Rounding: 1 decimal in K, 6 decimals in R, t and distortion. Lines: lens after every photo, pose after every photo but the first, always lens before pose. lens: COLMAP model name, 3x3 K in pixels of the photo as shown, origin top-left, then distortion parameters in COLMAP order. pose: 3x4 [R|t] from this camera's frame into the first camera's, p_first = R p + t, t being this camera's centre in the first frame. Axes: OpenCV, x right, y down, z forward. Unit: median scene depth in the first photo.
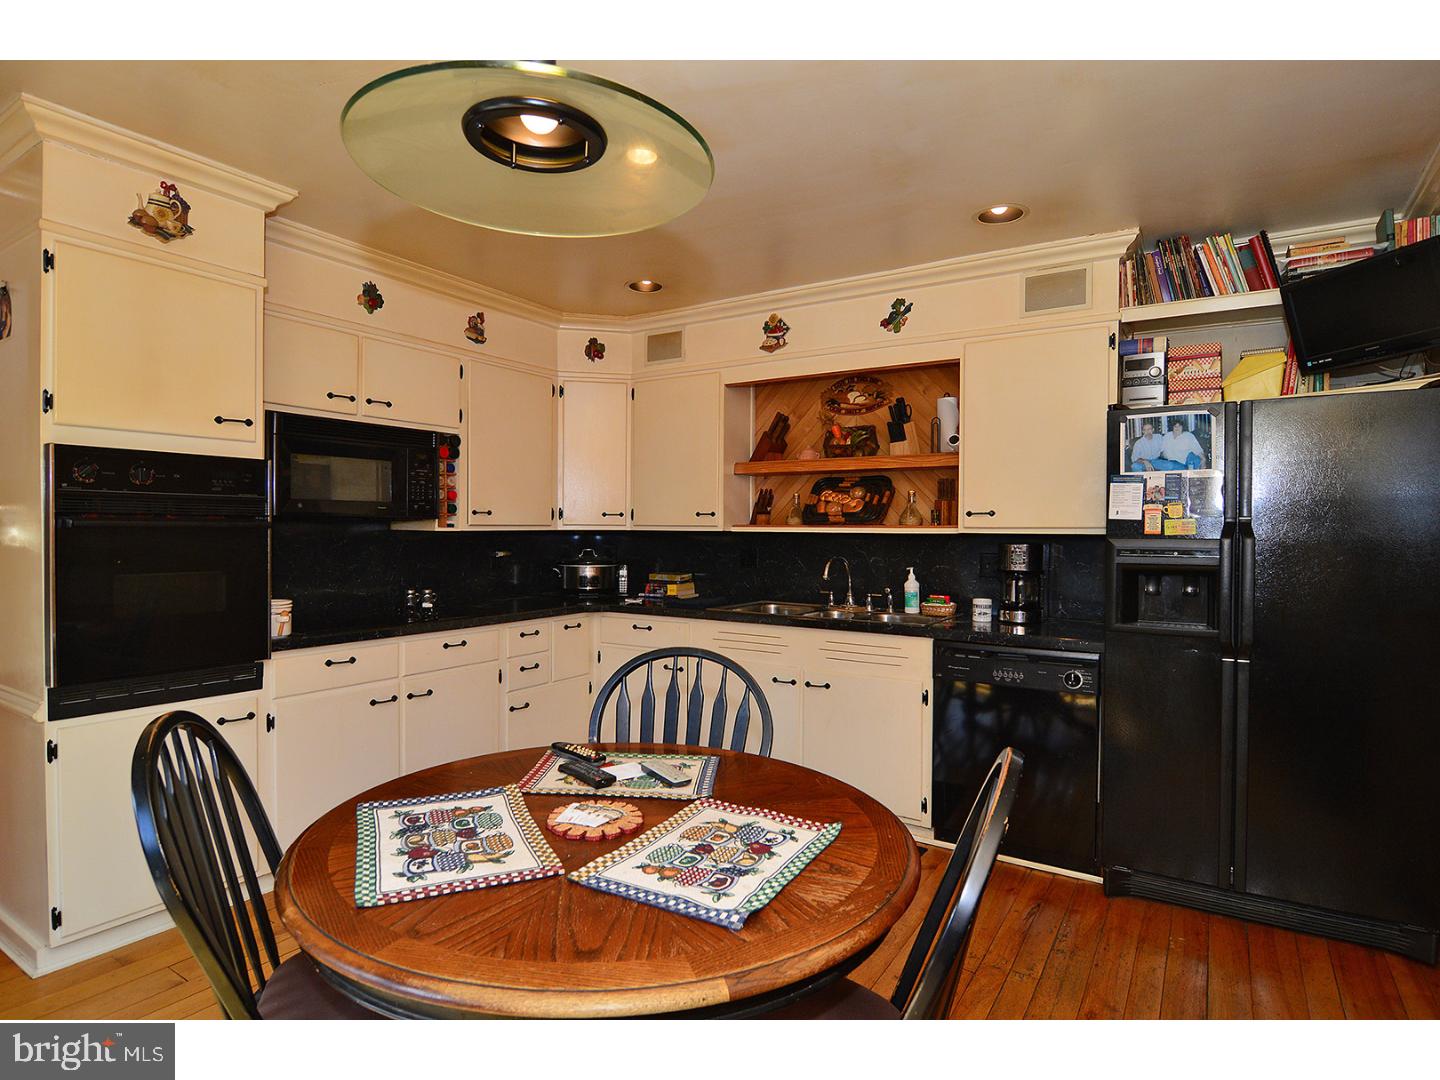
lens RADIAL K [[790.5, 0, 720.0], [0, 790.5, 540.0], [0, 0, 1]] dist [-0.001844, -0.000131]
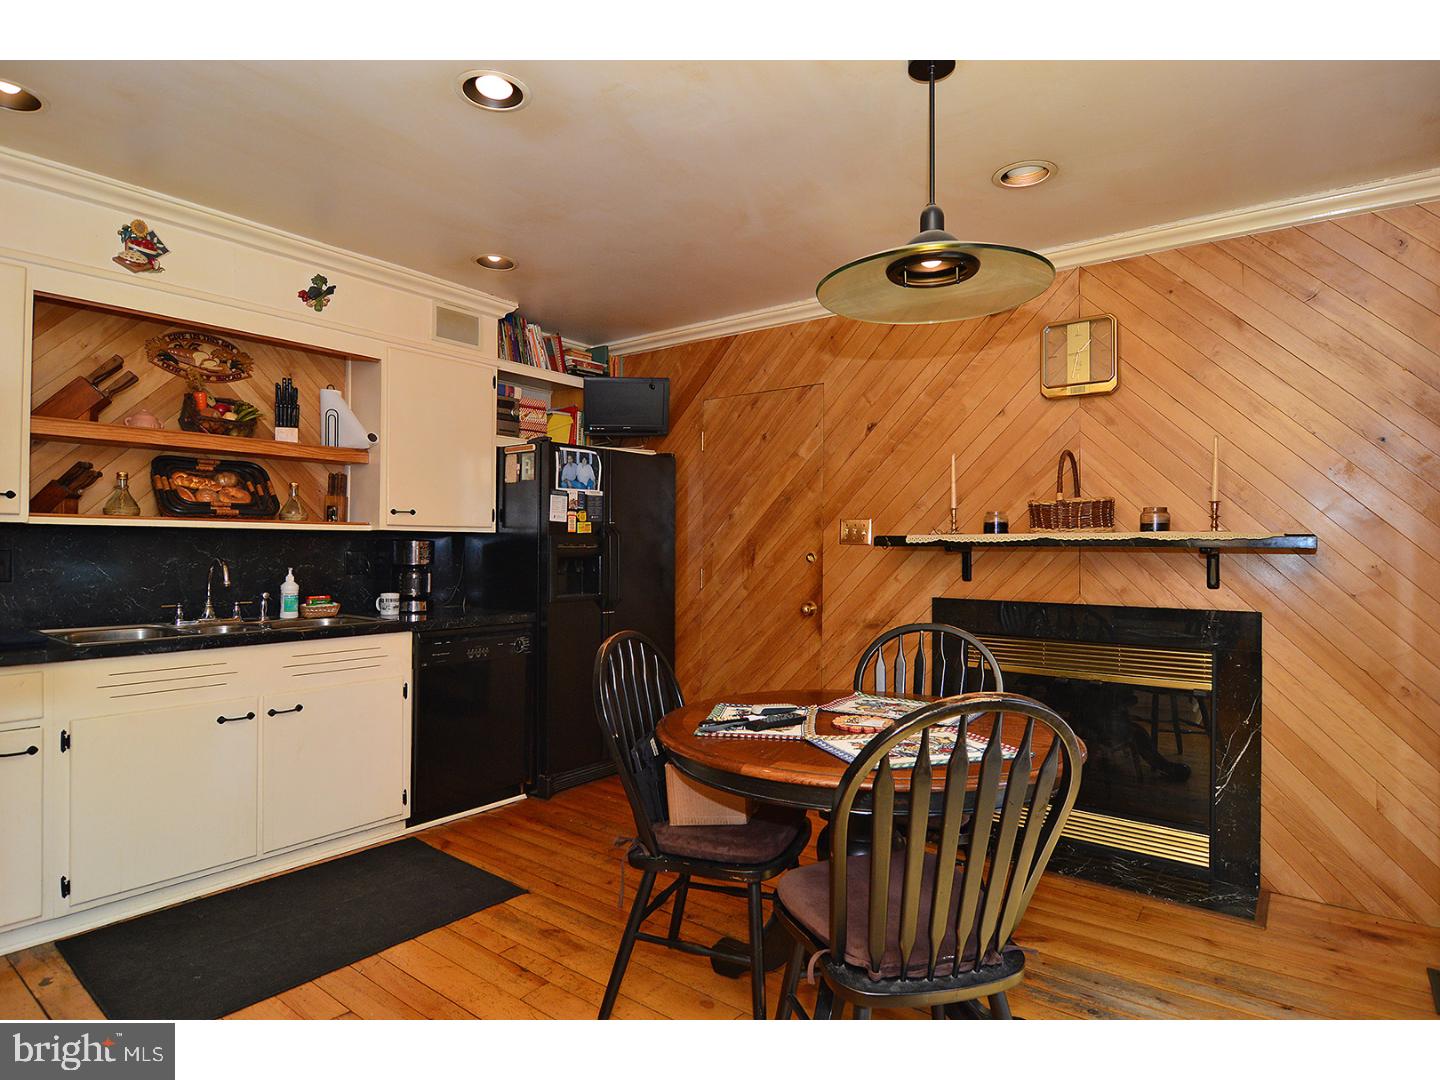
lens RADIAL K [[790.5, 0, 720.0], [0, 790.5, 540.0], [0, 0, 1]] dist [-0.001844, -0.000131]
pose [[0.088514, 0.000275, 0.996075, -0.649948], [0.005567, 0.999984, -0.000771, 0.006952], [-0.996059, 0.005613, 0.088512, 0.454817]]
